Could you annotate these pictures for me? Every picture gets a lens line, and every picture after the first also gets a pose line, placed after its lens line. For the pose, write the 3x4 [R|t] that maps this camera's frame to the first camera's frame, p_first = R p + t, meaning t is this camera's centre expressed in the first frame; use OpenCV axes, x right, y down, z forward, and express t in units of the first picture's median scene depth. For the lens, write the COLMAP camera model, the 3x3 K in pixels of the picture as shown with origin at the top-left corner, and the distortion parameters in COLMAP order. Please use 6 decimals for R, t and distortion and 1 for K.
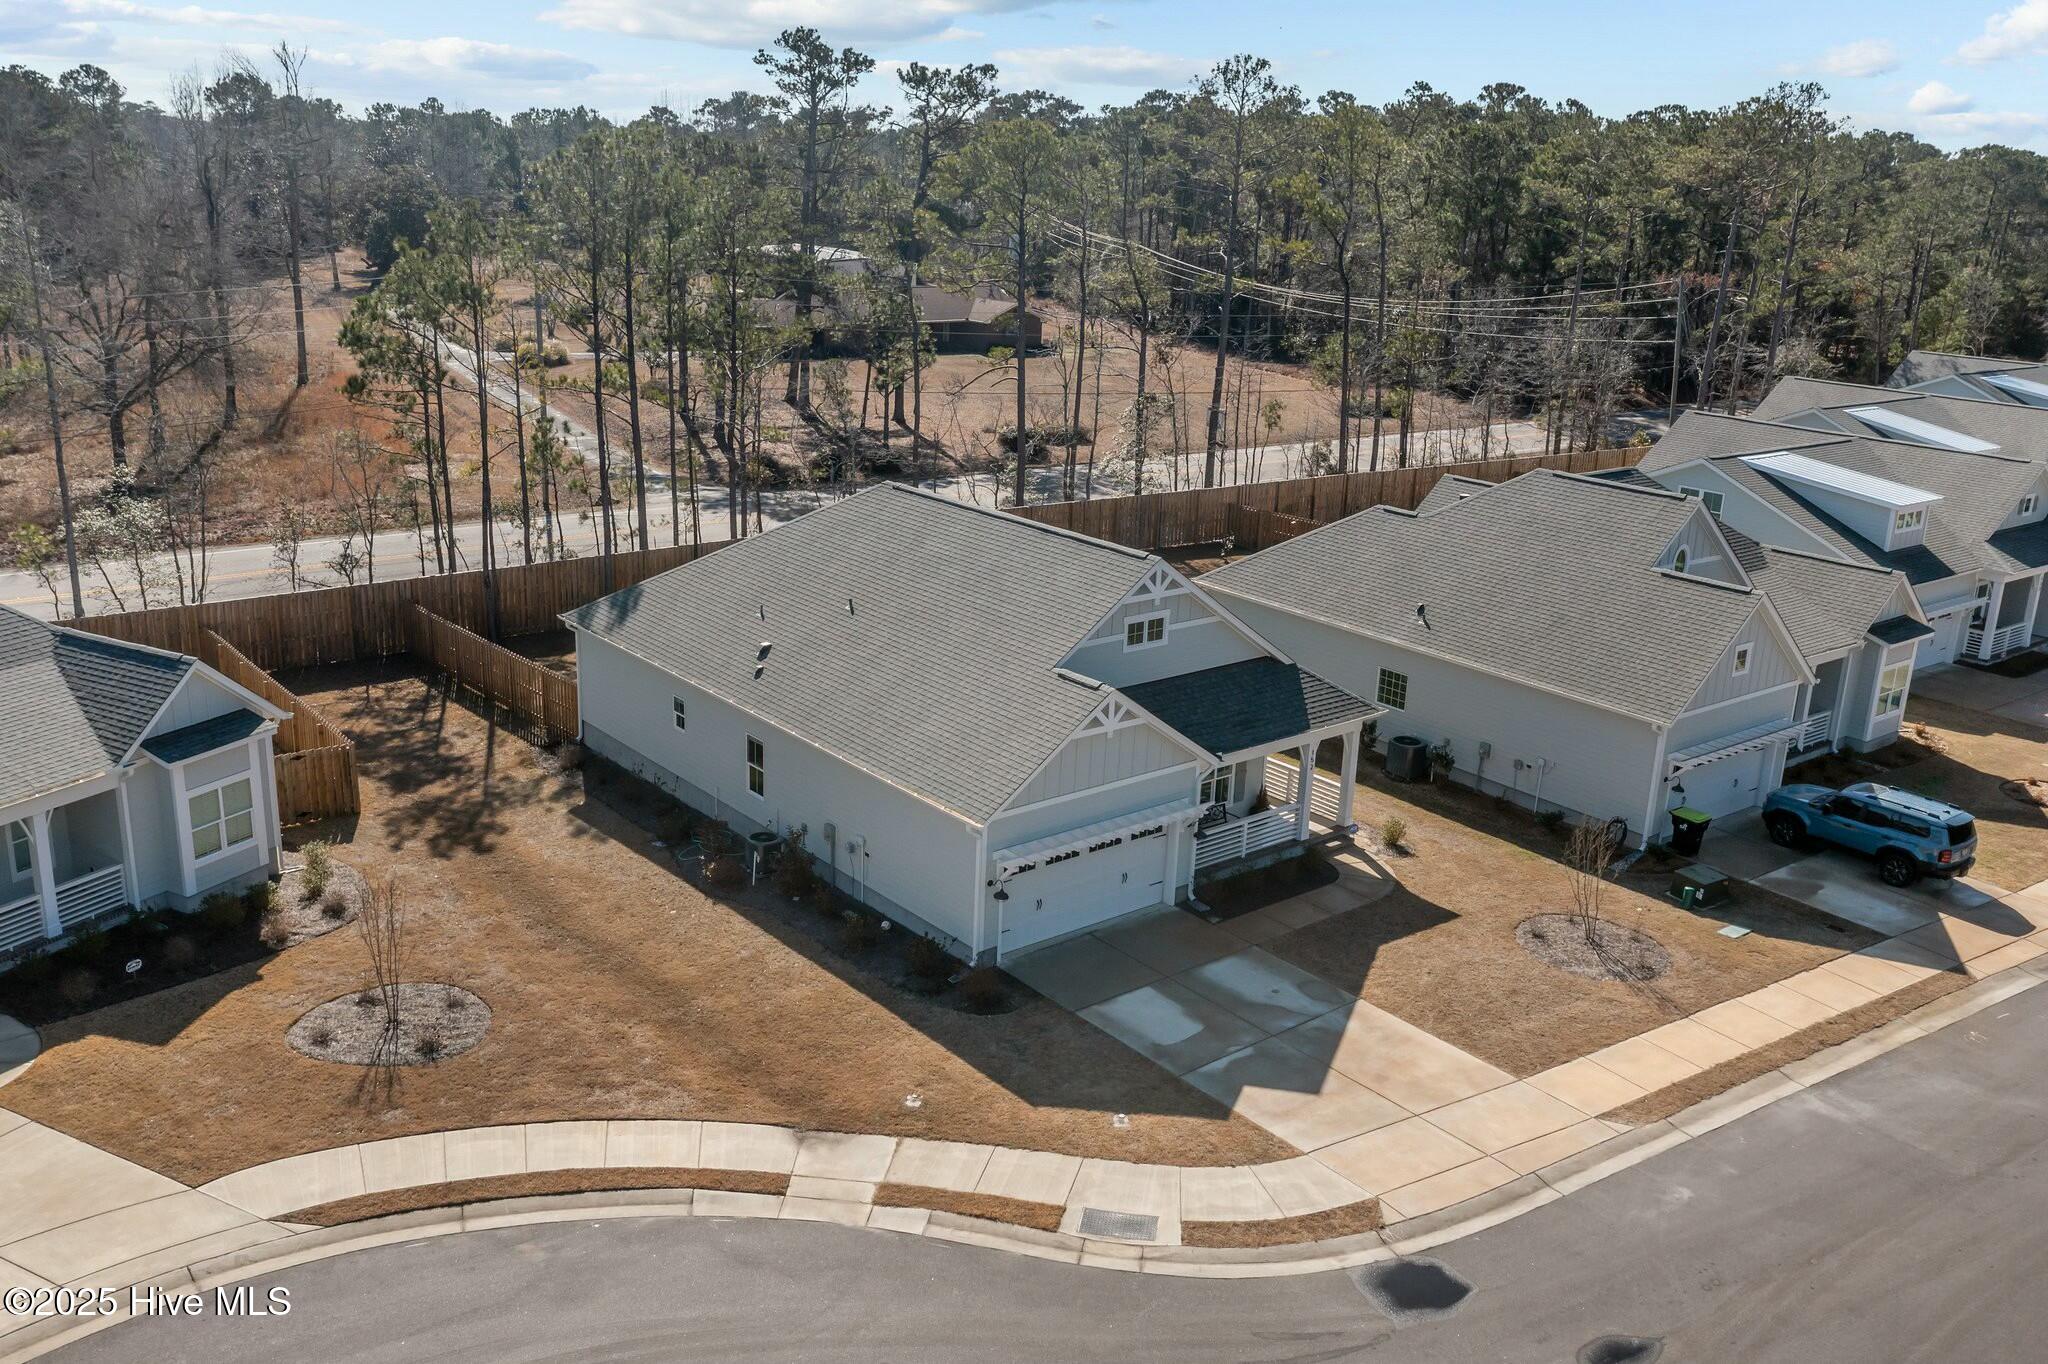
lens RADIAL K [[1714.0, 0, 1029.8], [0, 1714.0, 683.2], [0, 0, 1]] dist [-0.003309, 0.008911]
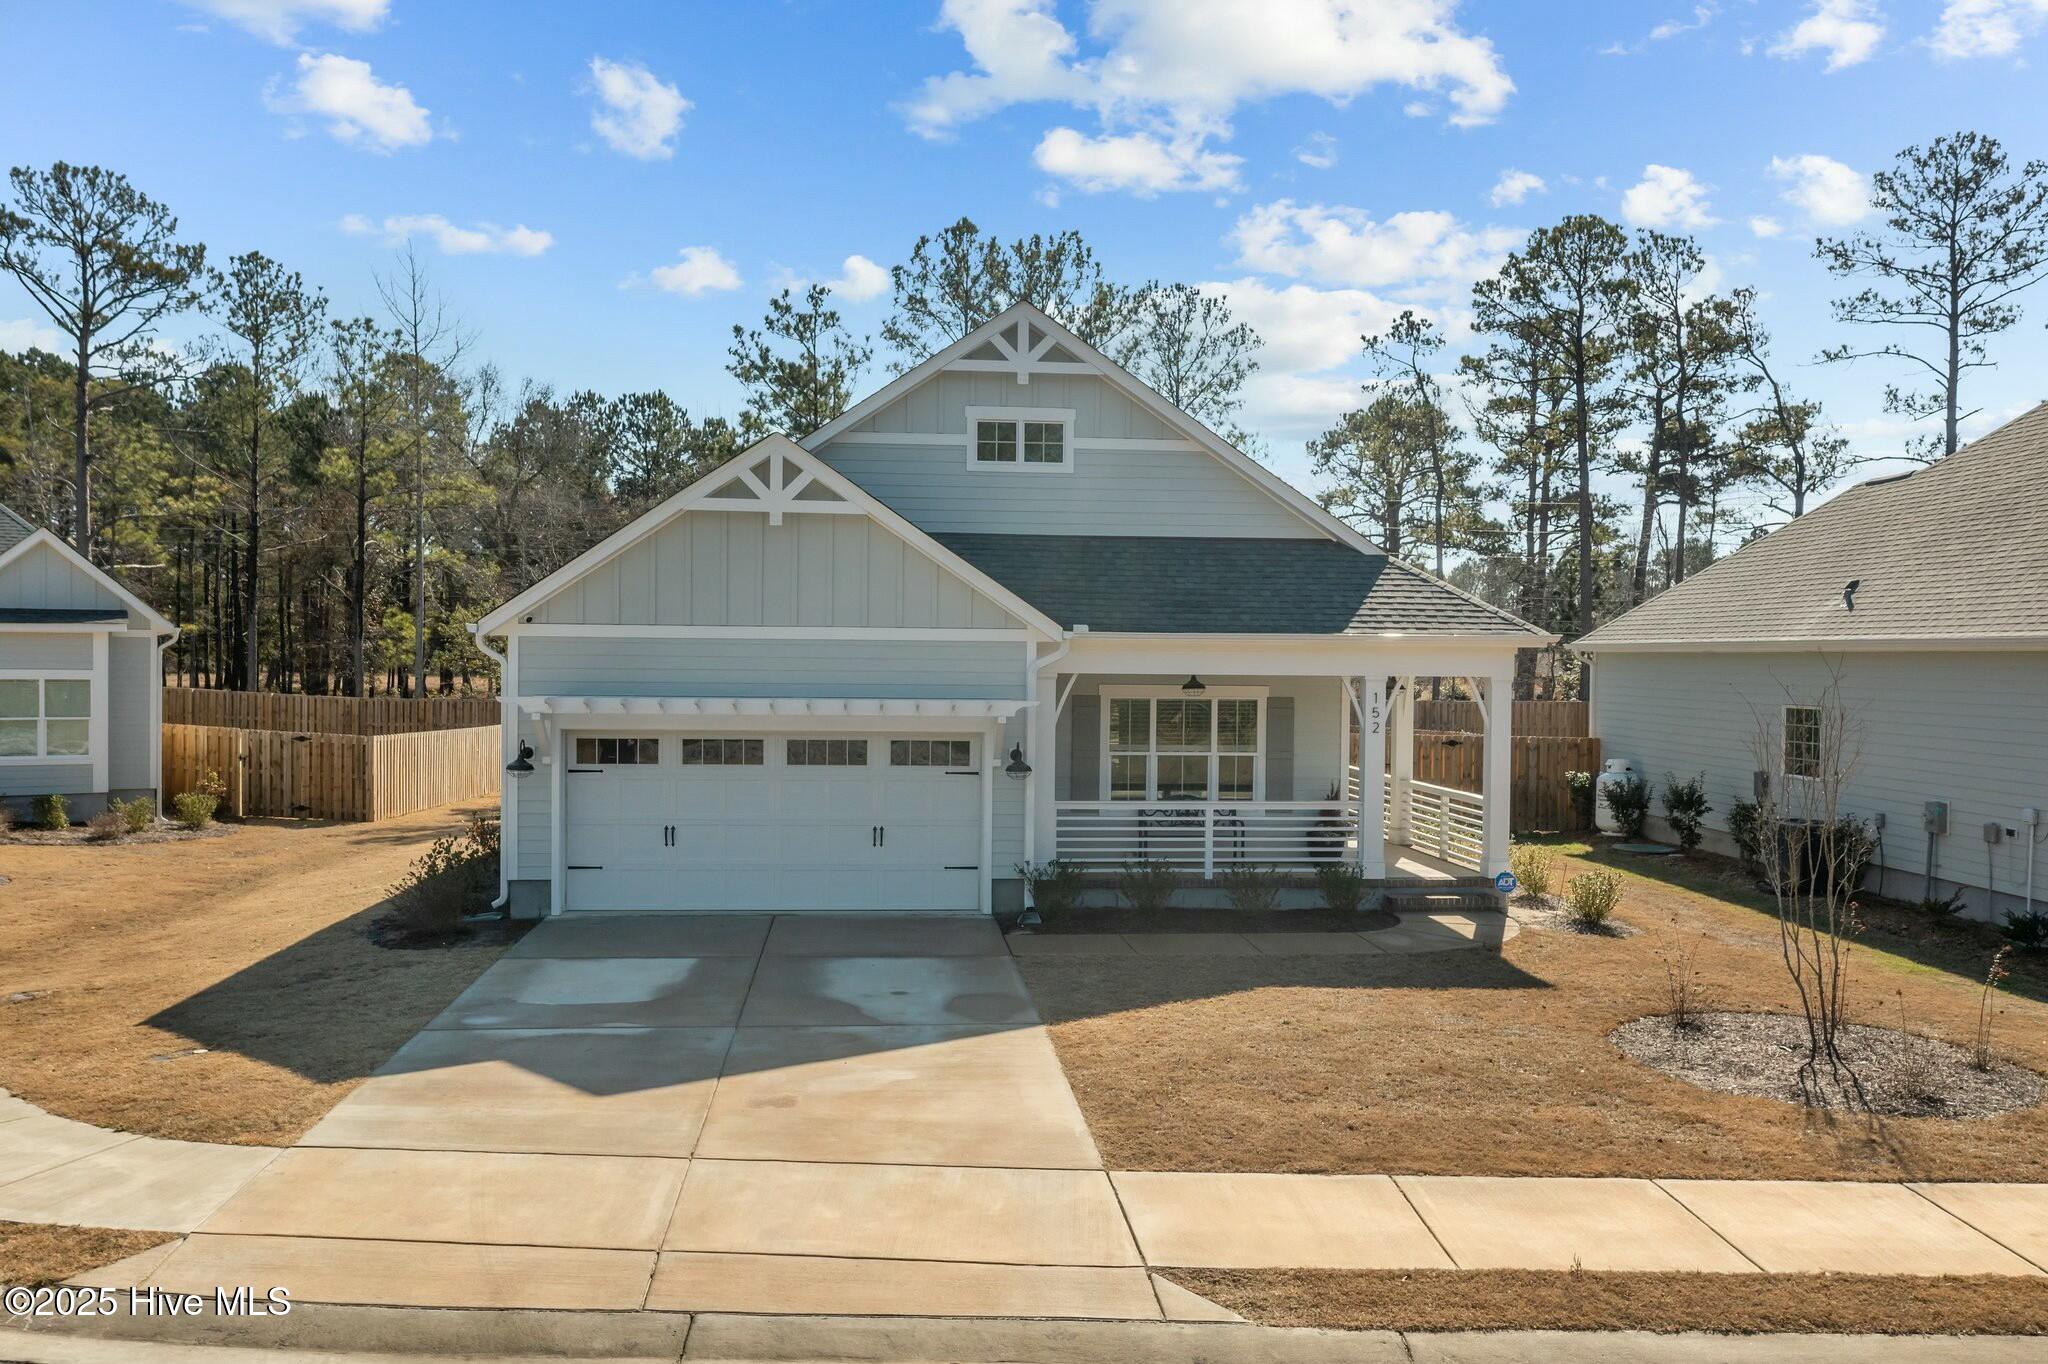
lens RADIAL K [[1630.0, 0, 1030.7], [0, 1630.0, 691.8], [0, 0, 1]] dist [-0.010736, 0.012118]
pose [[0.827002, -0.018619, -0.561891, 0.391732], [-0.143034, 0.959596, -0.242317, 0.190286], [0.543699, 0.280766, 0.790924, 0.611577]]
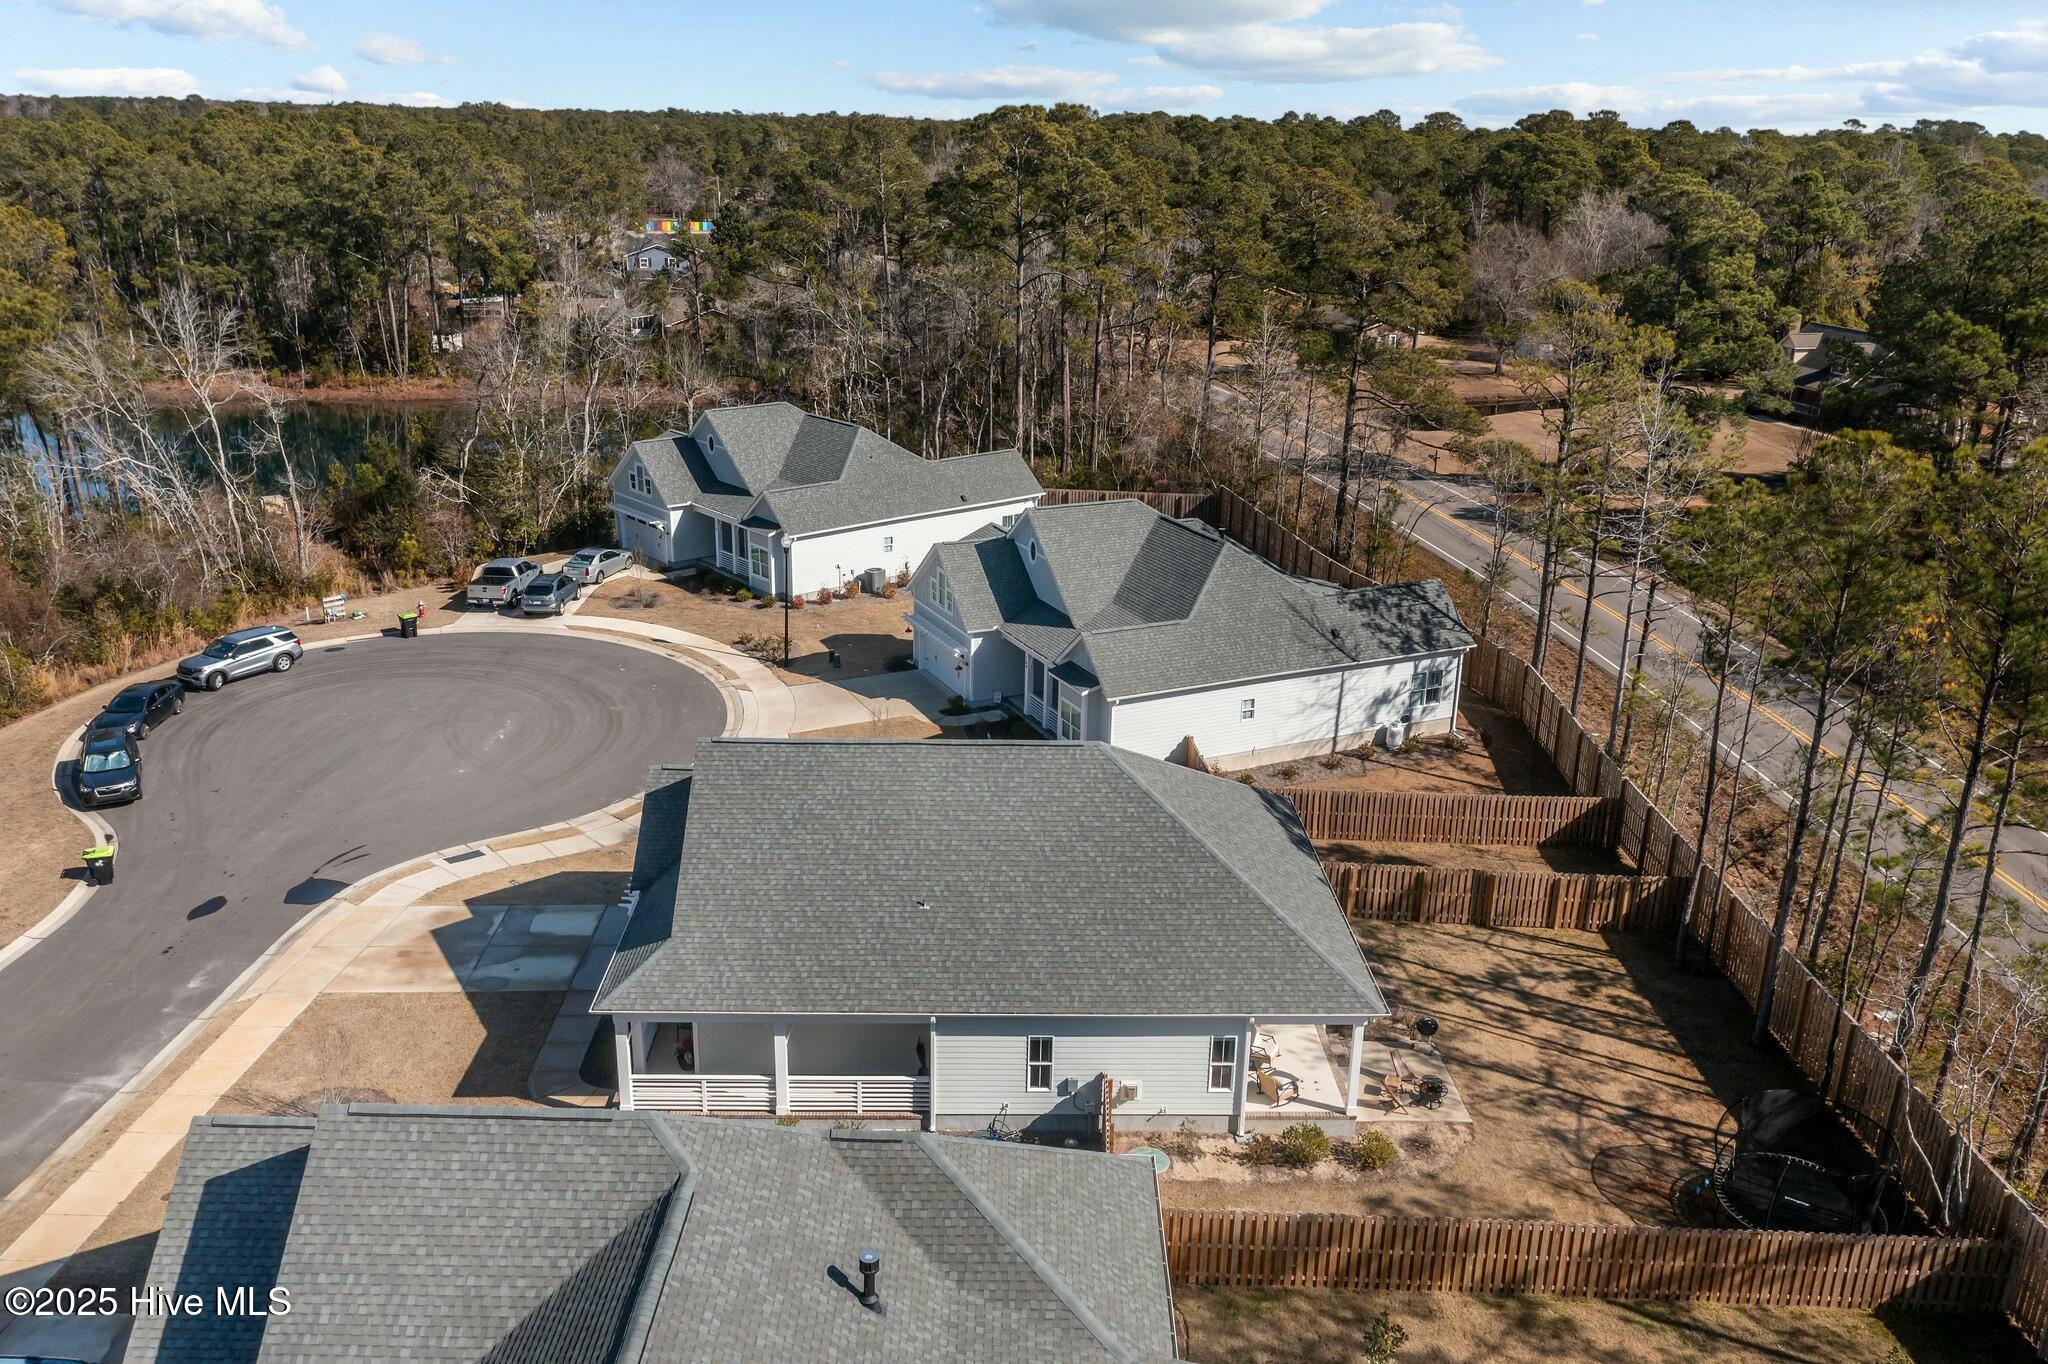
lens RADIAL K [[1630.0, 0, 1023.8], [0, 1630.0, 682.7], [0, 0, 1]] dist [-0.010736, 0.012118]
pose [[-0.618789, 0.206341, -0.757973, 0.788608], [-0.271471, 0.849271, 0.452816, -0.681808], [0.737159, 0.485965, -0.469504, 1.696511]]
